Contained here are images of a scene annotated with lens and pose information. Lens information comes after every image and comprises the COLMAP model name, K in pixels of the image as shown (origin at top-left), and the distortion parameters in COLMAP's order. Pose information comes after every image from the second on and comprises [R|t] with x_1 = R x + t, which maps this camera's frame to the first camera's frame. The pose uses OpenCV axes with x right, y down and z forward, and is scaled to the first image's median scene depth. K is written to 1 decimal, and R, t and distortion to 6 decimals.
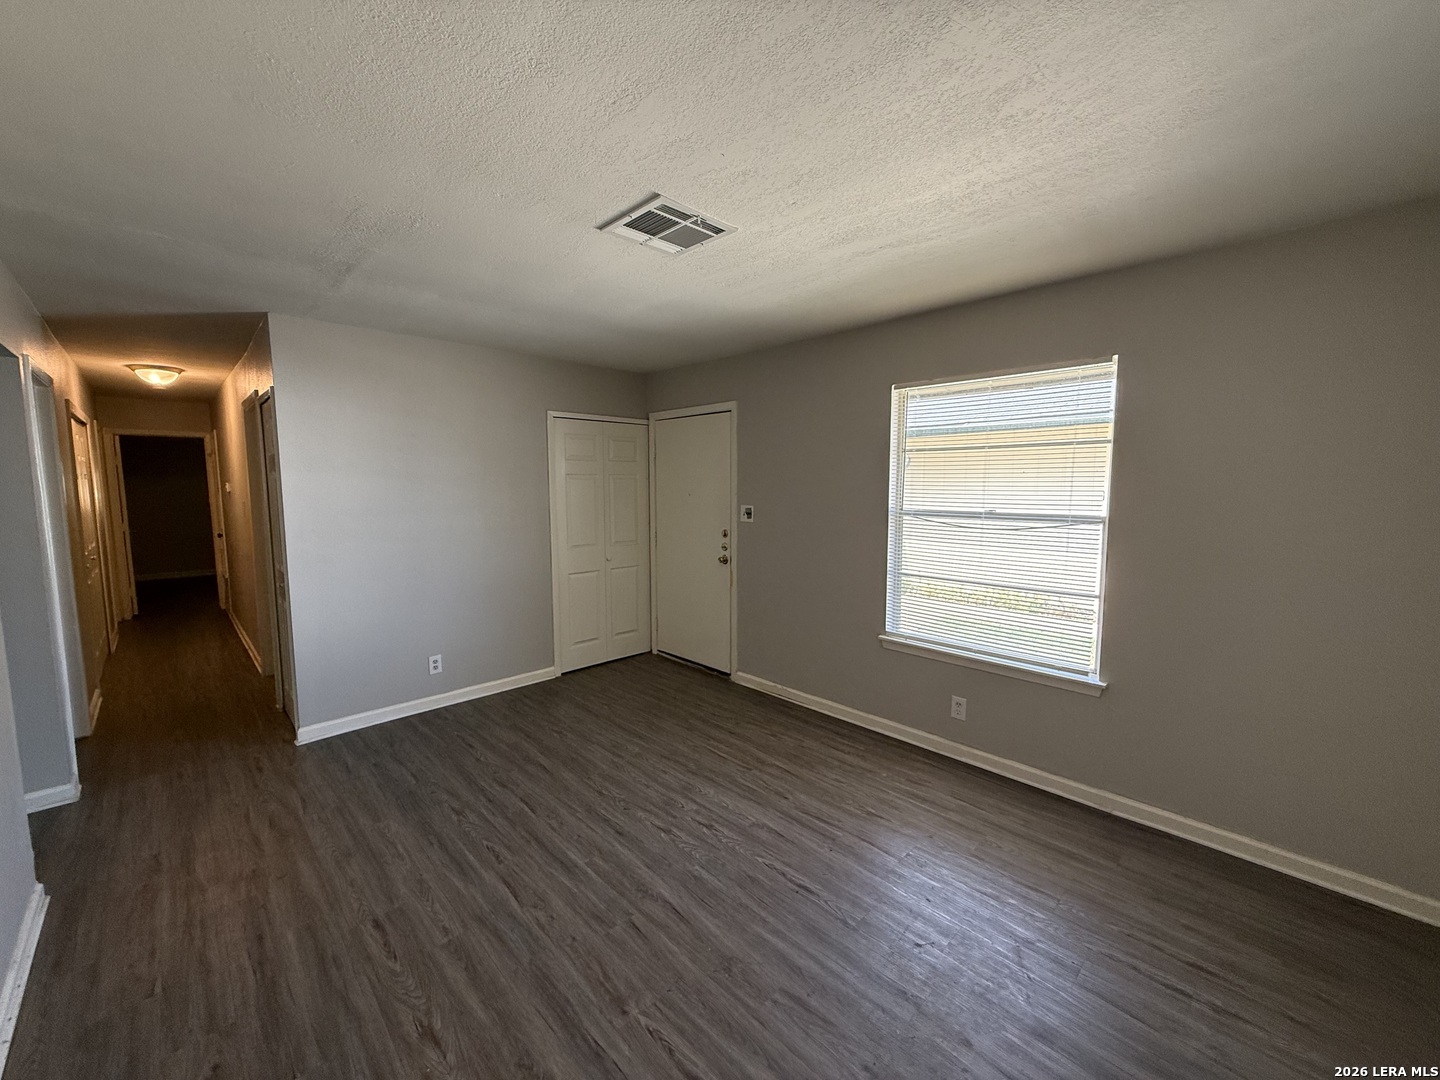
lens RADIAL K [[576.6, 0, 718.2], [0, 576.6, 538.8], [0, 0, 1]] dist [-0.001568, -0.000582]
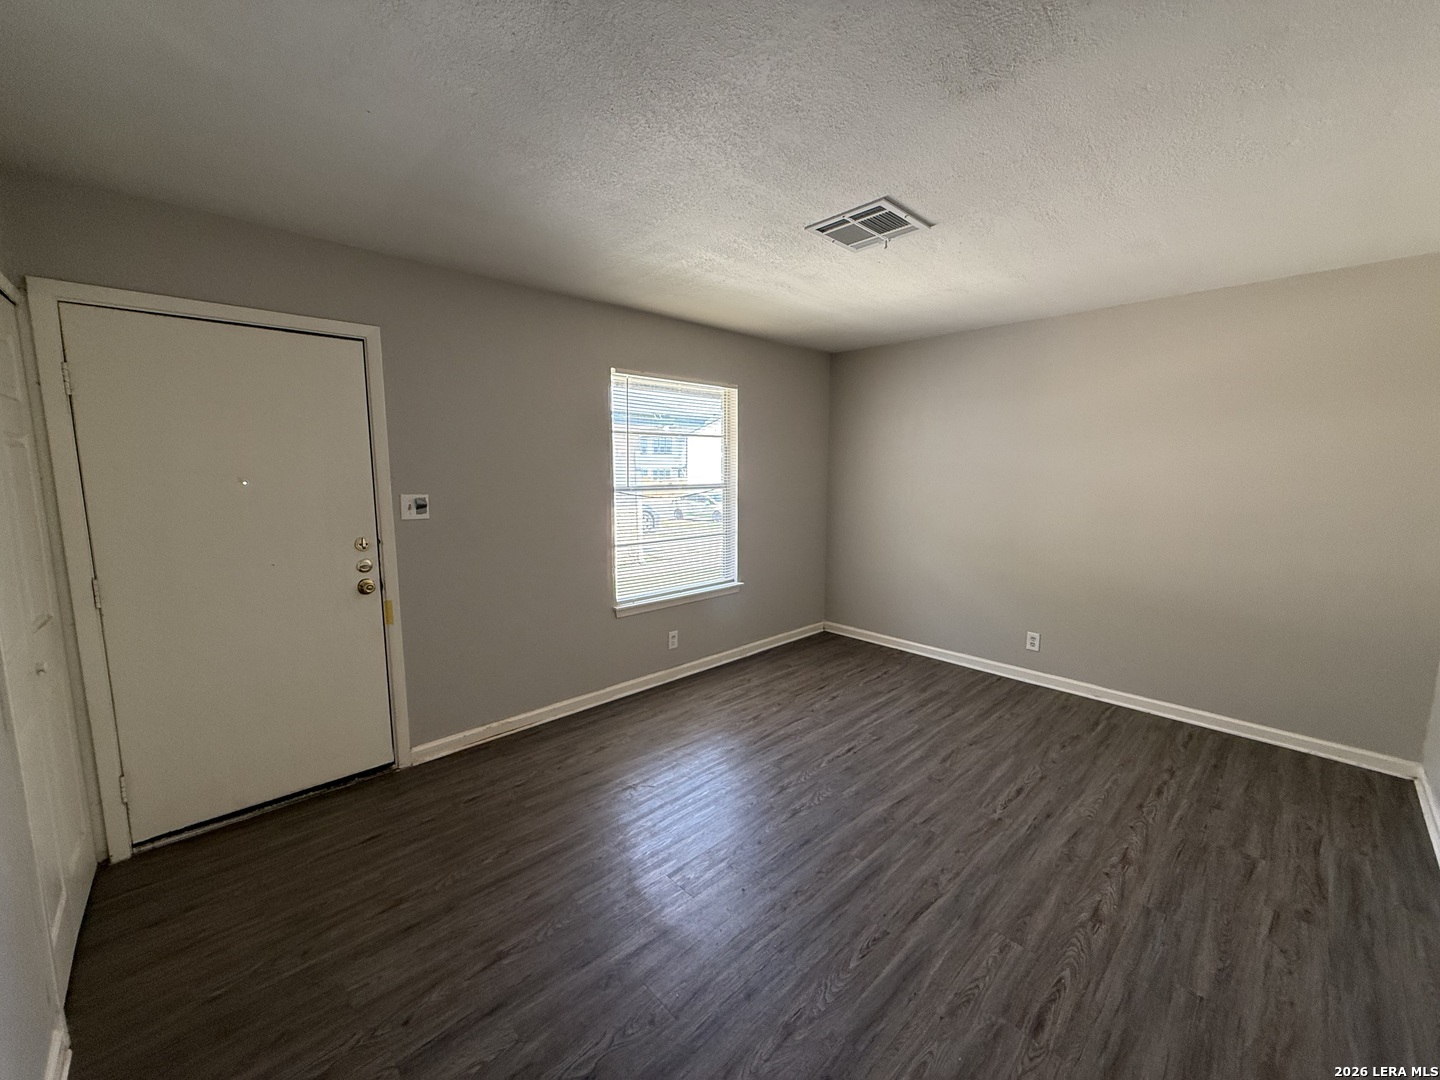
lens RADIAL K [[576.6, 0, 718.2], [0, 576.6, 538.8], [0, 0, 1]] dist [-0.001568, -0.000582]
pose [[0.001619, -0.124865, 0.992172, -1.114219], [0.096528, 0.987560, 0.124127, -0.101680], [-0.995329, 0.095571, 0.013651, 1.180346]]
